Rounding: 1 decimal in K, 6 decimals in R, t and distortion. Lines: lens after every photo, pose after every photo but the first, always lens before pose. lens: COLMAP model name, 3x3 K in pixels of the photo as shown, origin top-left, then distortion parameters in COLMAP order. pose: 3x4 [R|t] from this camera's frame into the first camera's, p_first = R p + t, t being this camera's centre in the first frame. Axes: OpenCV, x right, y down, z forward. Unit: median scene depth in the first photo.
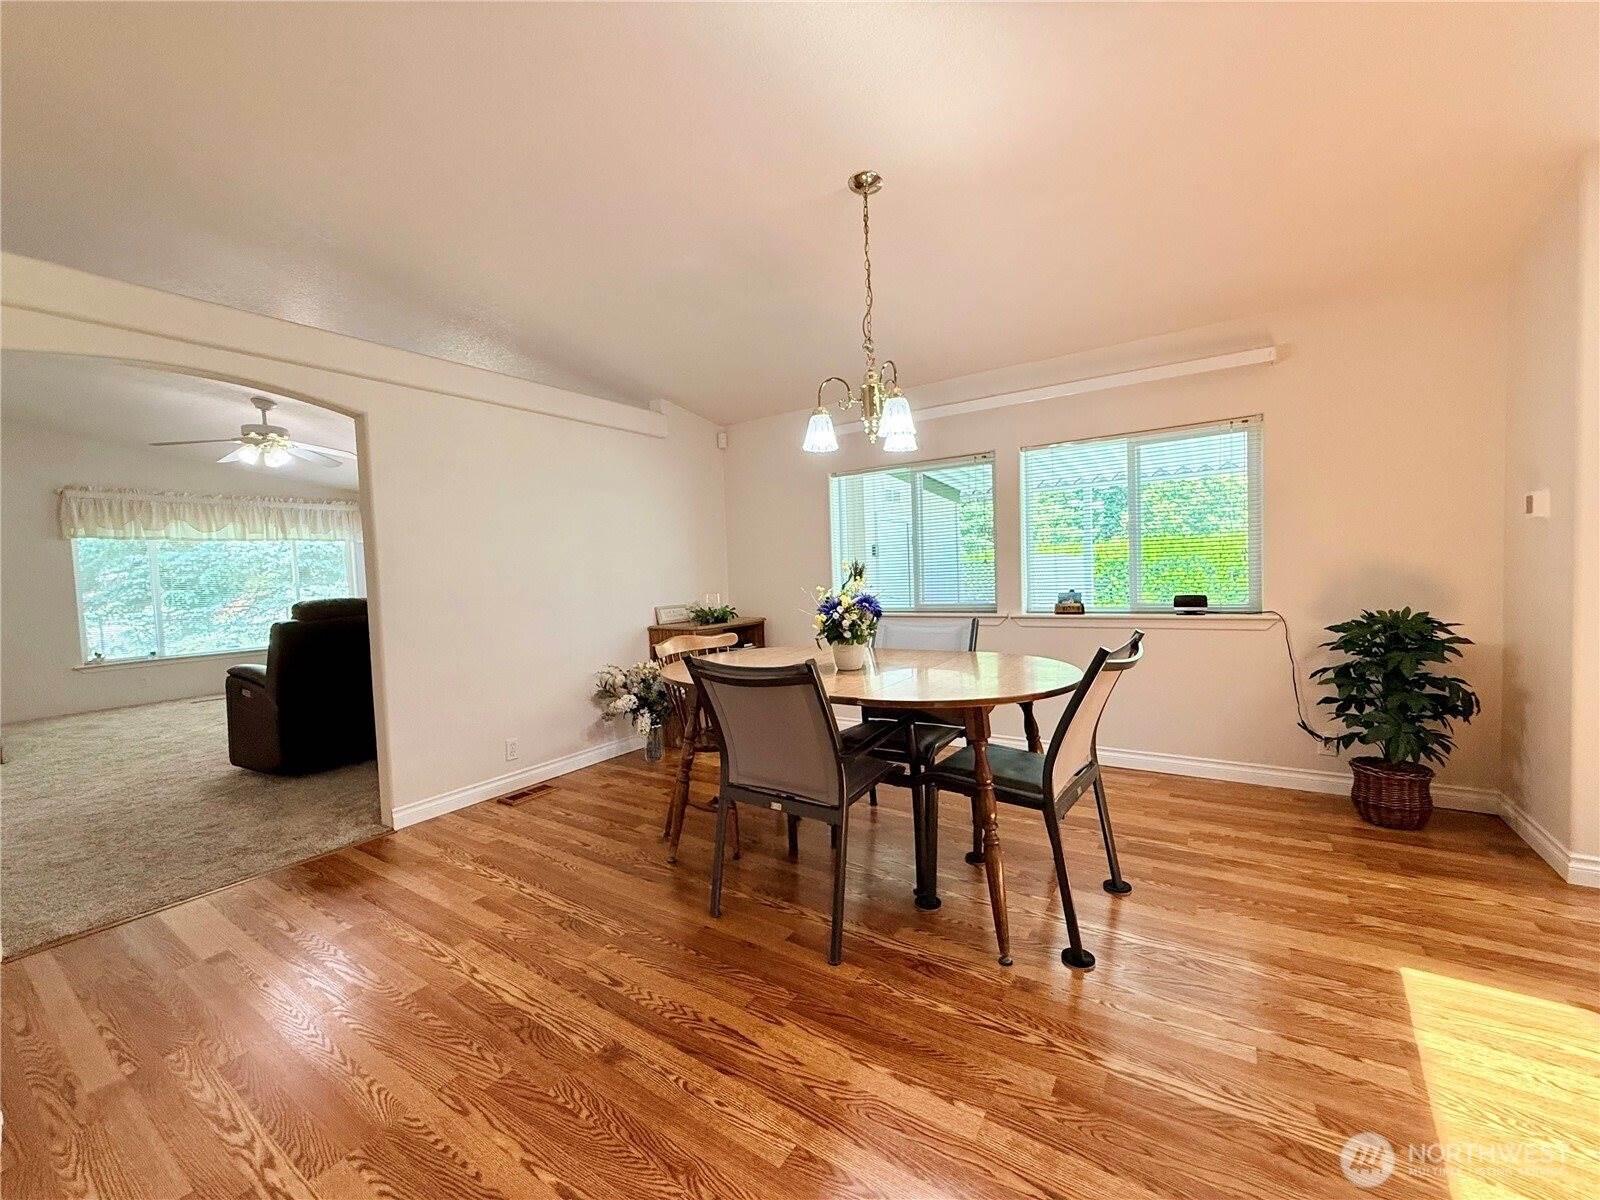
lens RADIAL K [[639.3, 0, 796.8], [0, 639.3, 600.0], [0, 0, 1]] dist [0.000914, 0.000141]
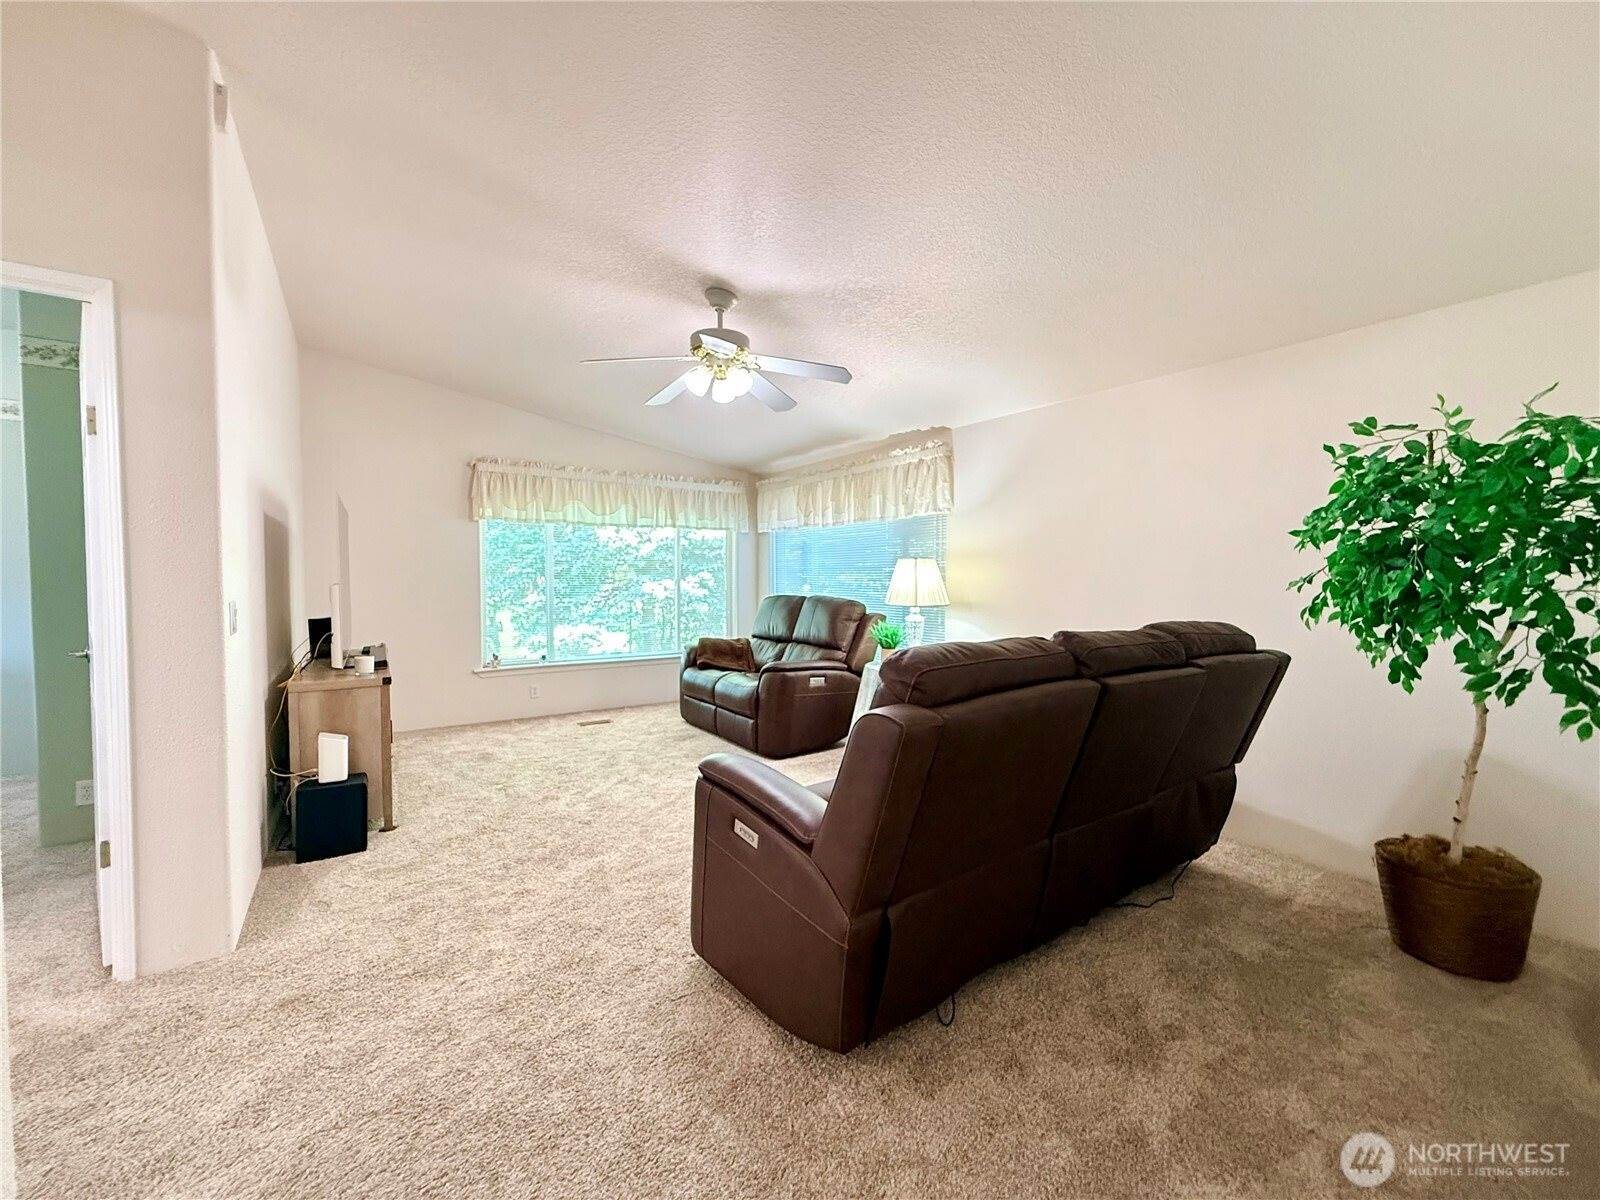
lens RADIAL K [[639.3, 0, 796.8], [0, 639.3, 600.0], [0, 0, 1]] dist [0.000914, 0.000141]
pose [[0.926329, 0.054237, -0.372790, -0.384266], [-0.056517, 0.998390, 0.004820, -0.015301], [0.372451, 0.016604, 0.927903, 0.338393]]
